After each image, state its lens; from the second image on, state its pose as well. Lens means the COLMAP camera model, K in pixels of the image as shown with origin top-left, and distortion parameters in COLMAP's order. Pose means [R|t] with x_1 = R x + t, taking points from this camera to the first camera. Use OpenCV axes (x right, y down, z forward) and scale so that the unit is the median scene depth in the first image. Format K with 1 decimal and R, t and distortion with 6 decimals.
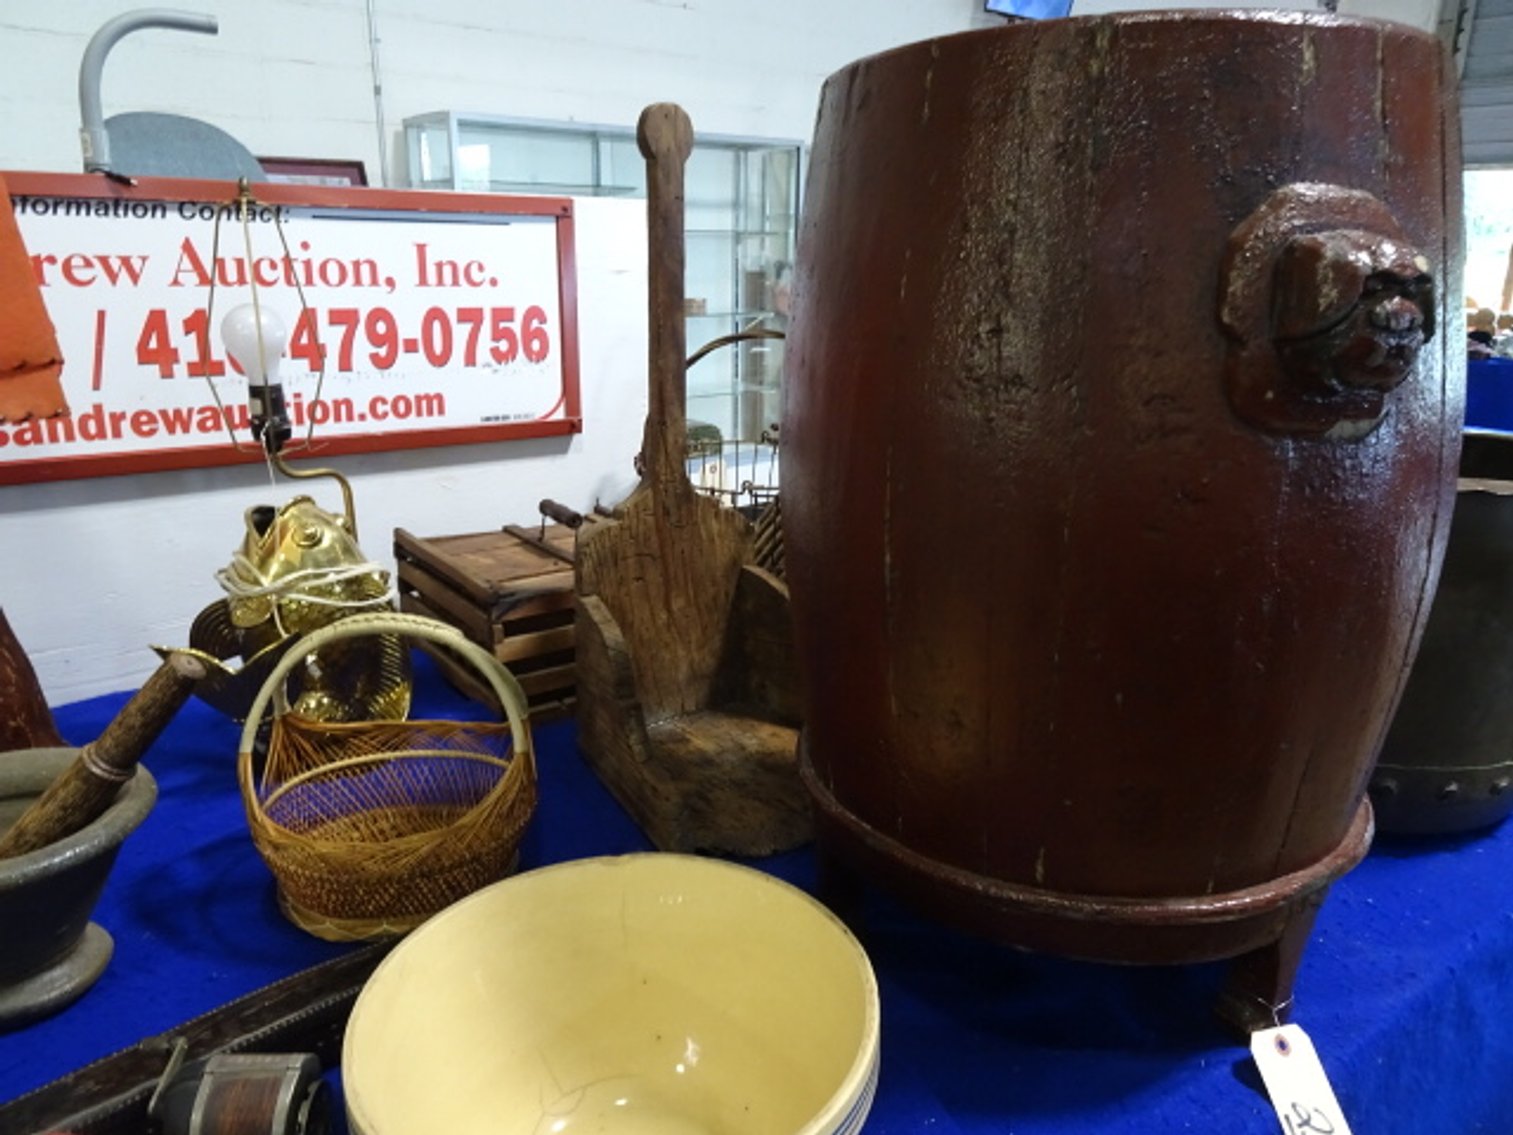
lens RADIAL K [[1081.8, 0, 762.4], [0, 1081.8, 561.8], [0, 0, 1]] dist [0.012490, -0.003538]
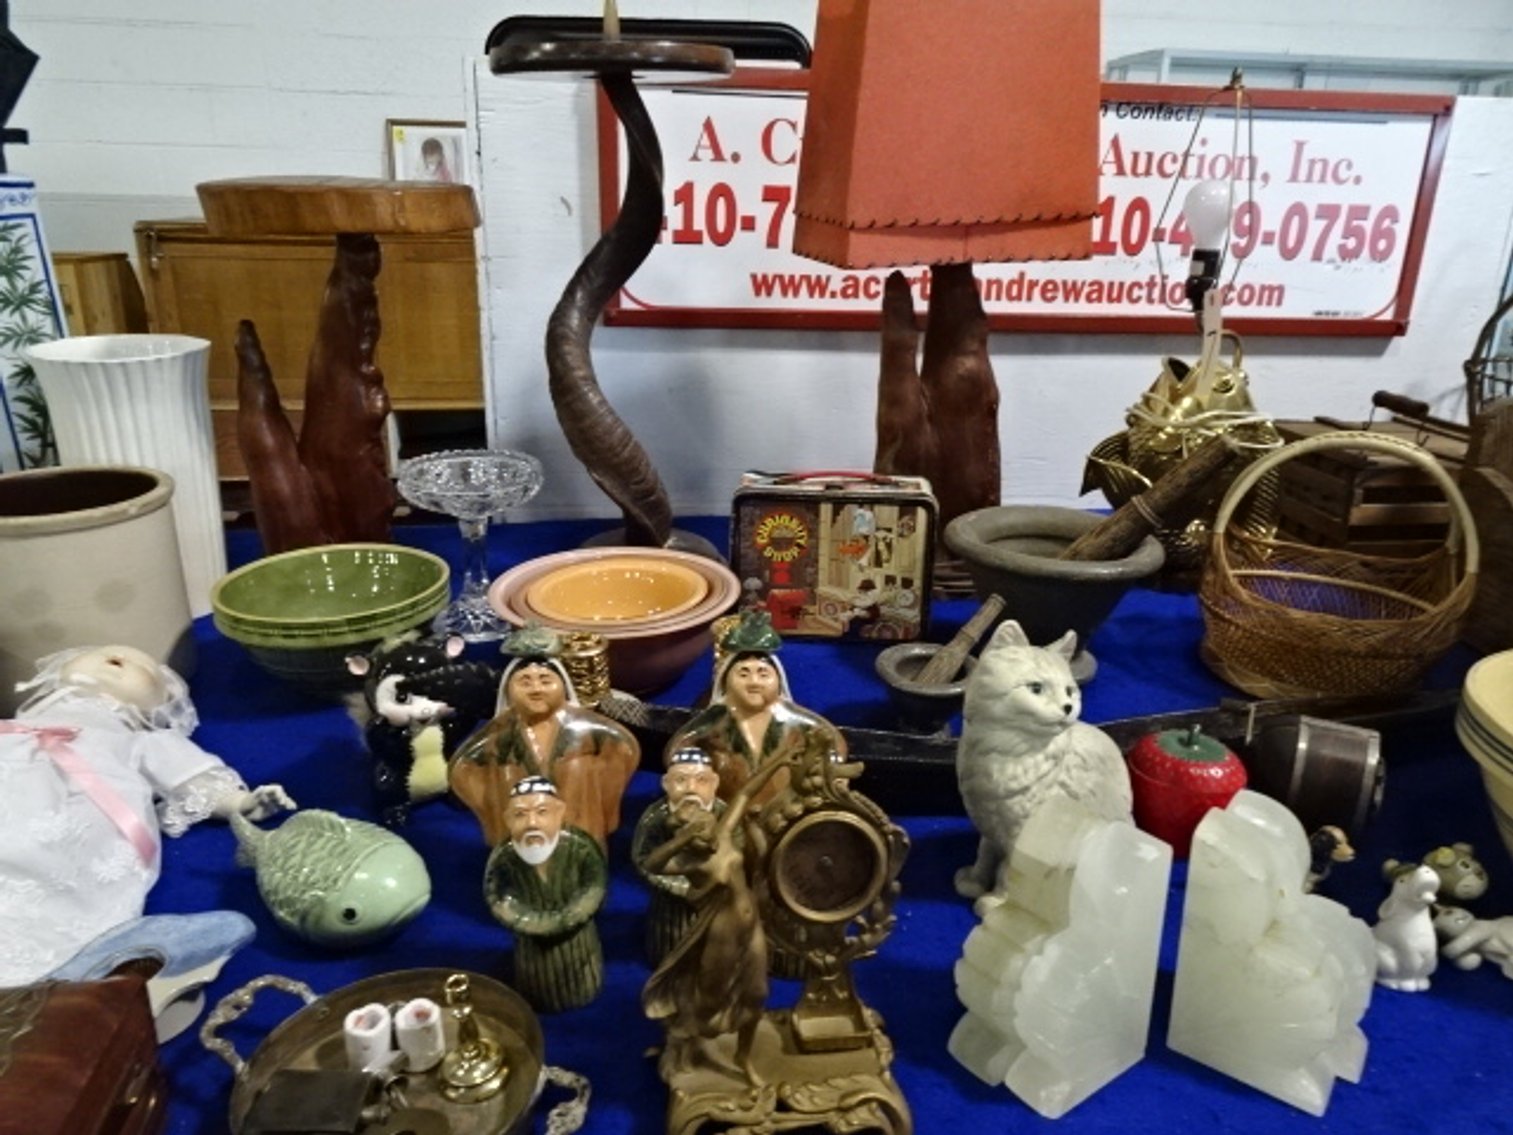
lens RADIAL K [[1081.8, 0, 752.3], [0, 1081.8, 568.5], [0, 0, 1]] dist [0.012490, -0.003538]
pose [[0.875210, 0.161632, -0.455942, -0.259596], [-0.144996, 0.986845, 0.071509, 0.142285], [0.461502, 0.003525, 0.887132, -0.231920]]
